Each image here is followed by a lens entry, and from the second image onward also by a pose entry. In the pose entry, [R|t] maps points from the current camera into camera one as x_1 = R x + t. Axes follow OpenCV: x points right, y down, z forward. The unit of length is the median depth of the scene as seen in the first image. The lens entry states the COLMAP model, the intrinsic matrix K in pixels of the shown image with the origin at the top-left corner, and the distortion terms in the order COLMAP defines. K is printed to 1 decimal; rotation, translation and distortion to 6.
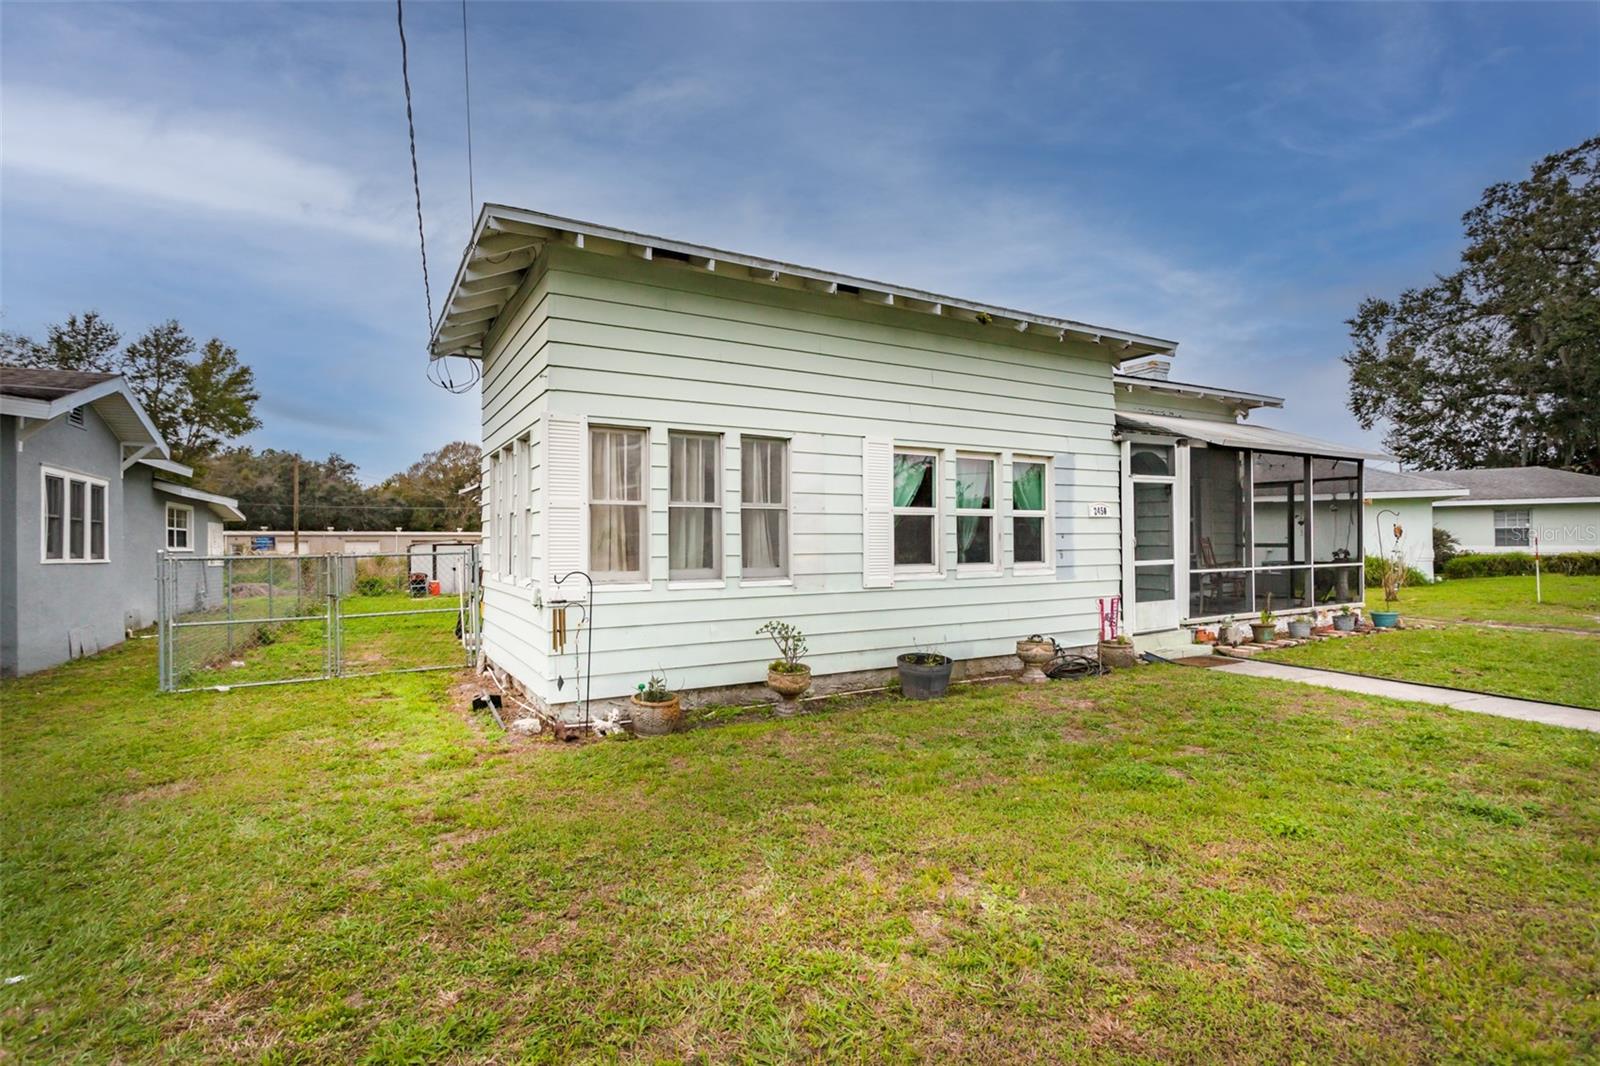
lens RADIAL K [[781.8, 0, 827.3], [0, 781.8, 548.4], [0, 0, 1]] dist [-0.003036, 0.002229]
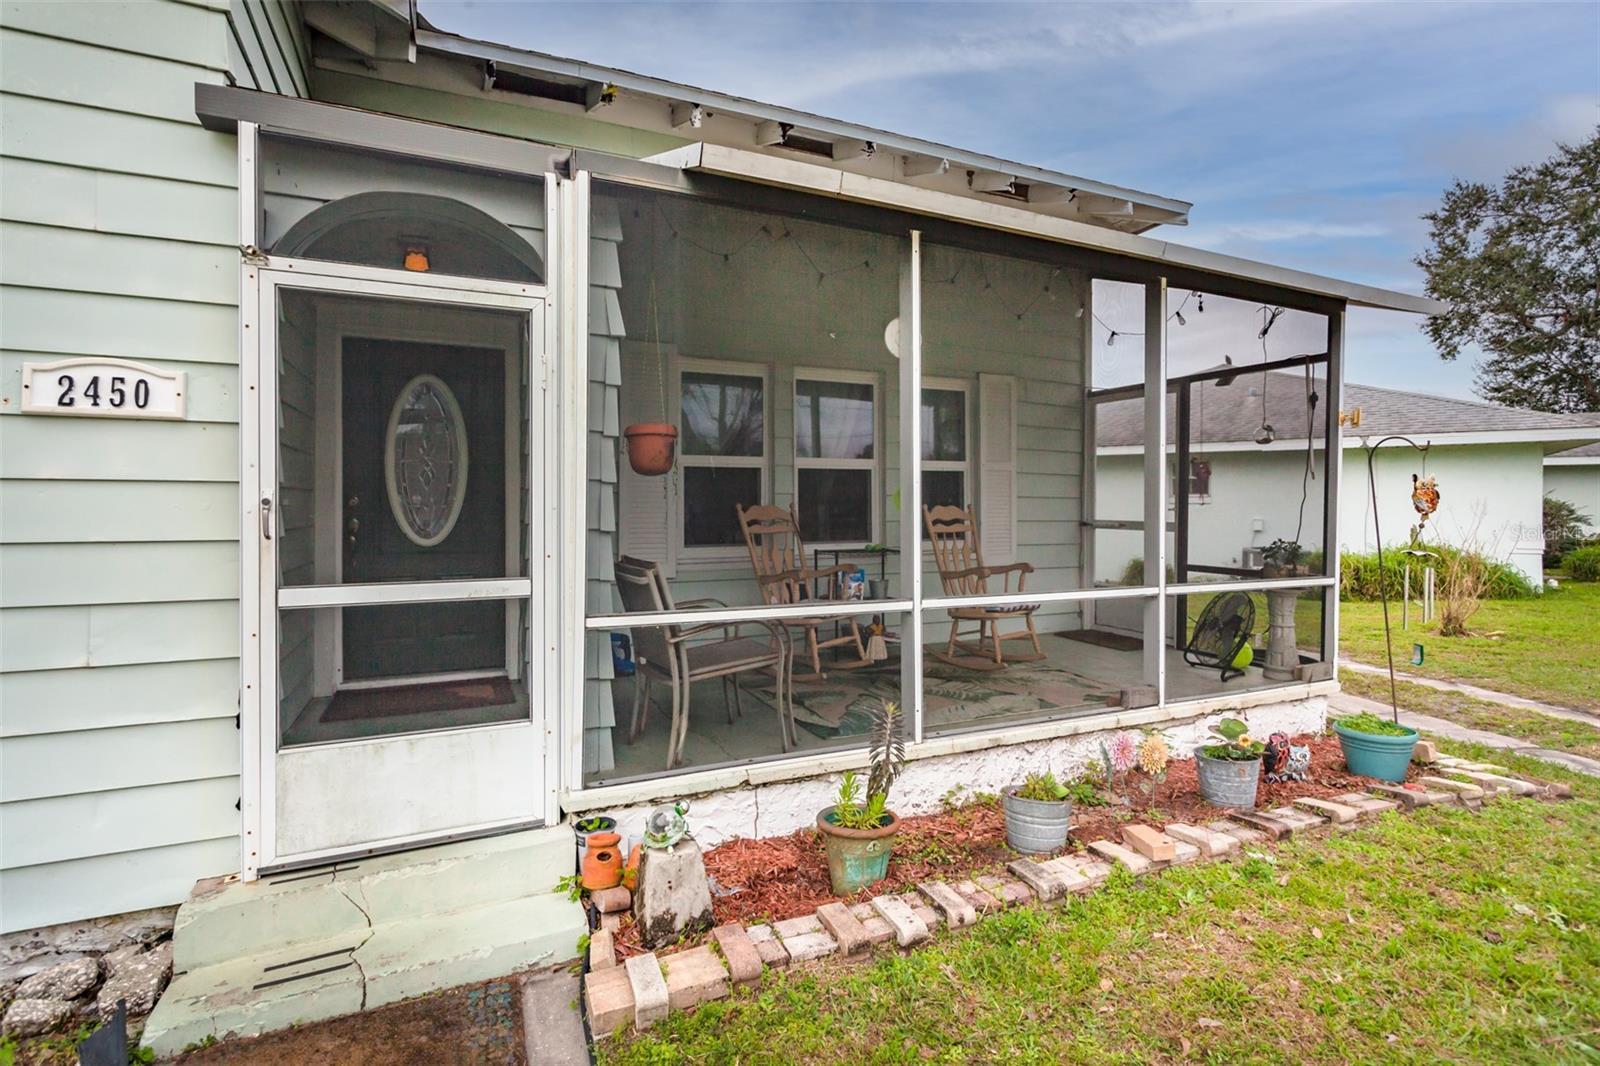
lens RADIAL K [[781.8, 0, 814.6], [0, 781.8, 514.1], [0, 0, 1]] dist [-0.003036, 0.002229]
pose [[0.995370, 0.019053, -0.094212, 0.588452], [-0.018560, 0.999809, 0.006115, -0.013792], [0.094310, -0.004338, 0.995533, 0.749303]]
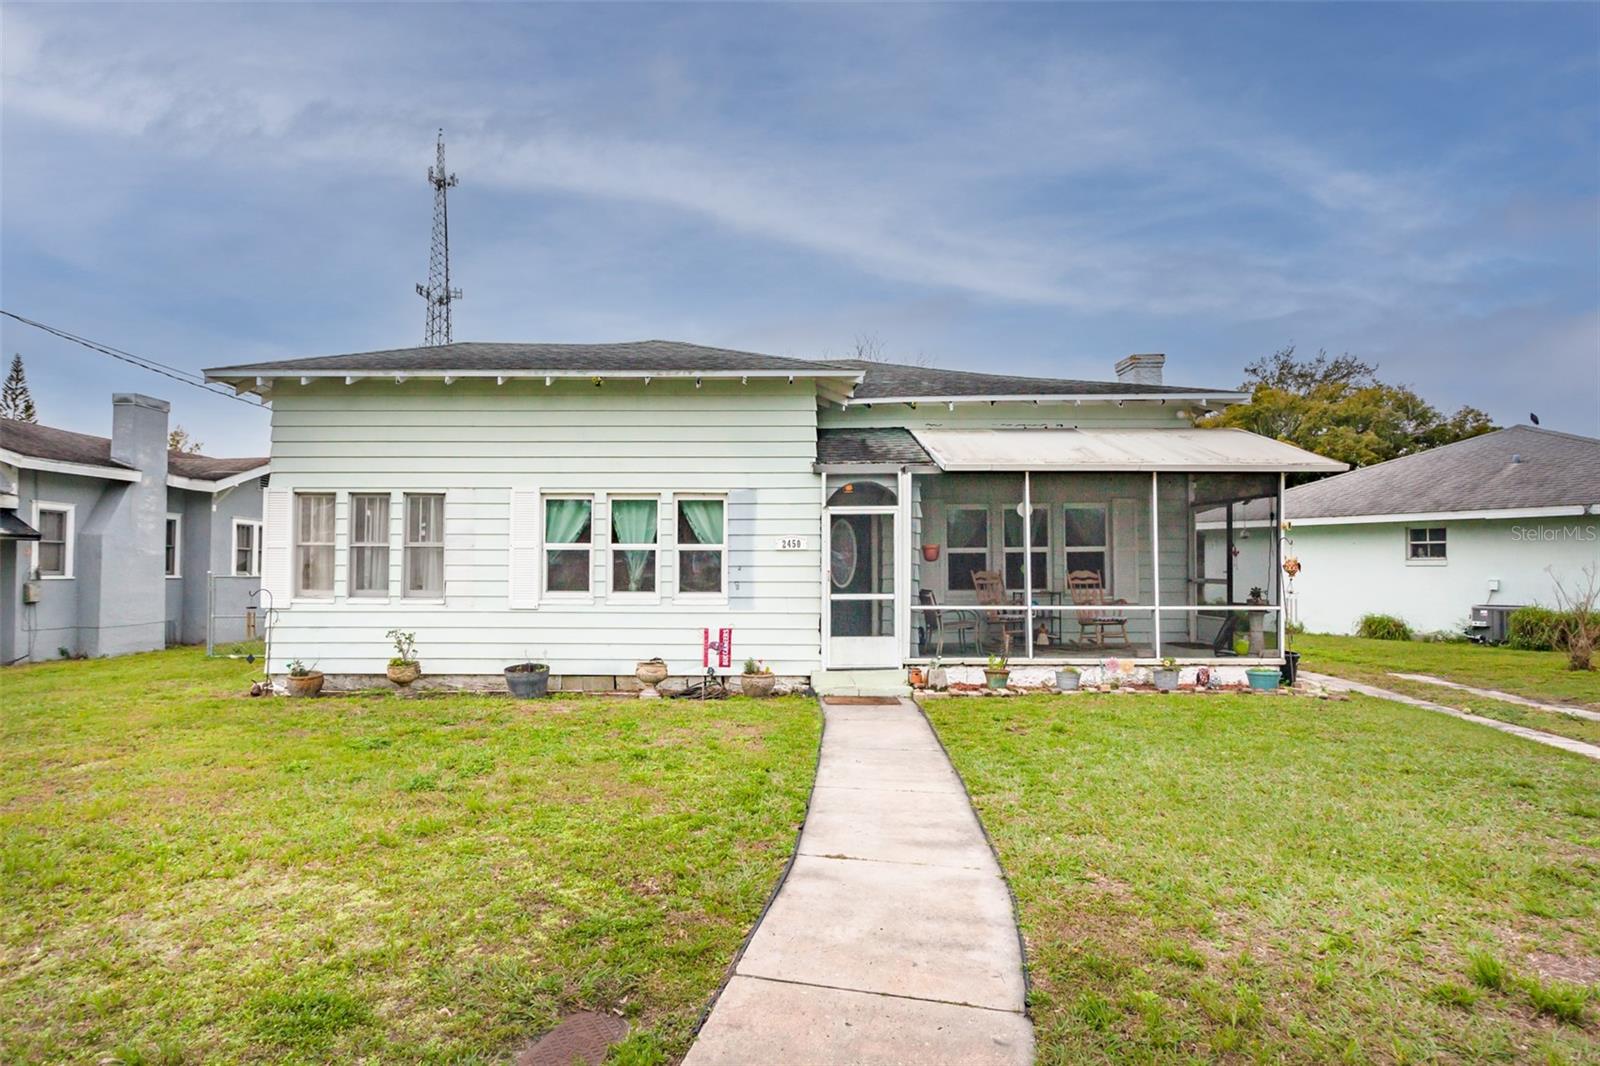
lens RADIAL K [[844.6, 0, 711.9], [0, 844.6, 555.3], [0, 0, 1]] dist [-0.003934, 0.002297]
pose [[0.843329, 0.005227, -0.537373, 0.826298], [-0.013423, 0.999846, -0.011339, -0.018888], [0.537231, 0.016775, 0.843268, 0.028219]]
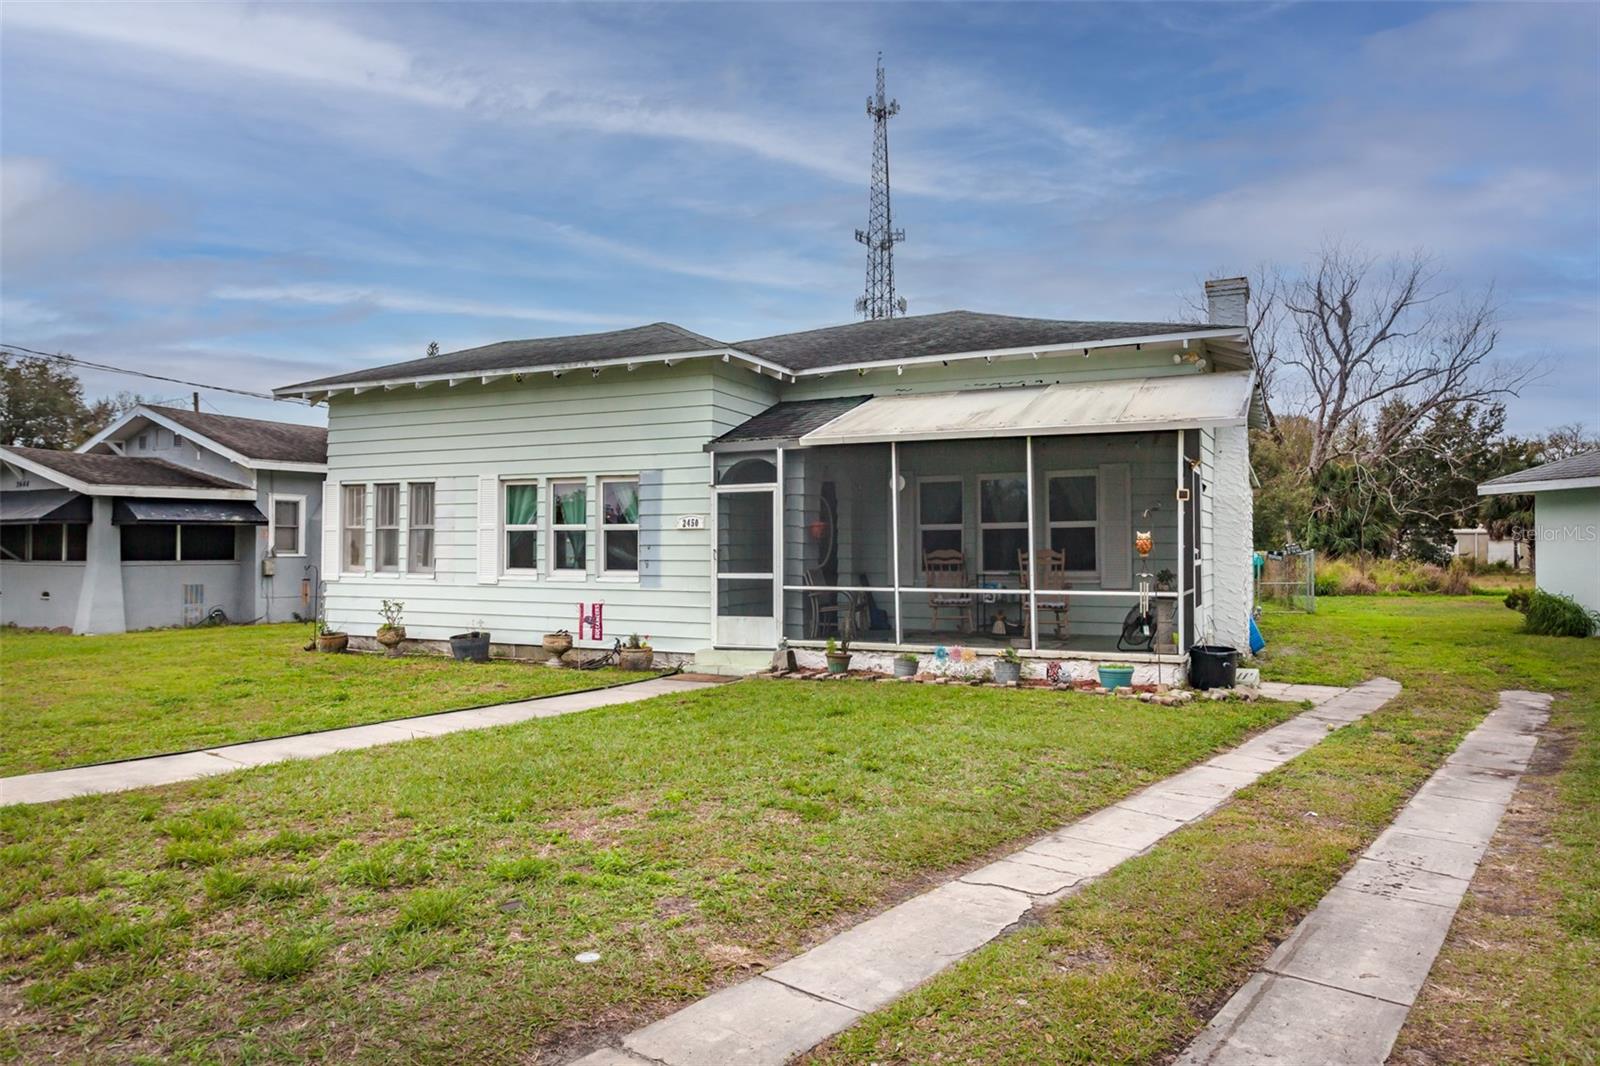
lens RADIAL K [[1006.7, 0, 807.5], [0, 1006.7, 539.7], [0, 0, 1]] dist [-0.003205, 0.000916]
pose [[0.552040, 0.006542, -0.833792, 1.490237], [-0.009044, 0.999957, 0.001857, -0.029304], [0.833769, 0.006516, 0.552075, 0.392286]]
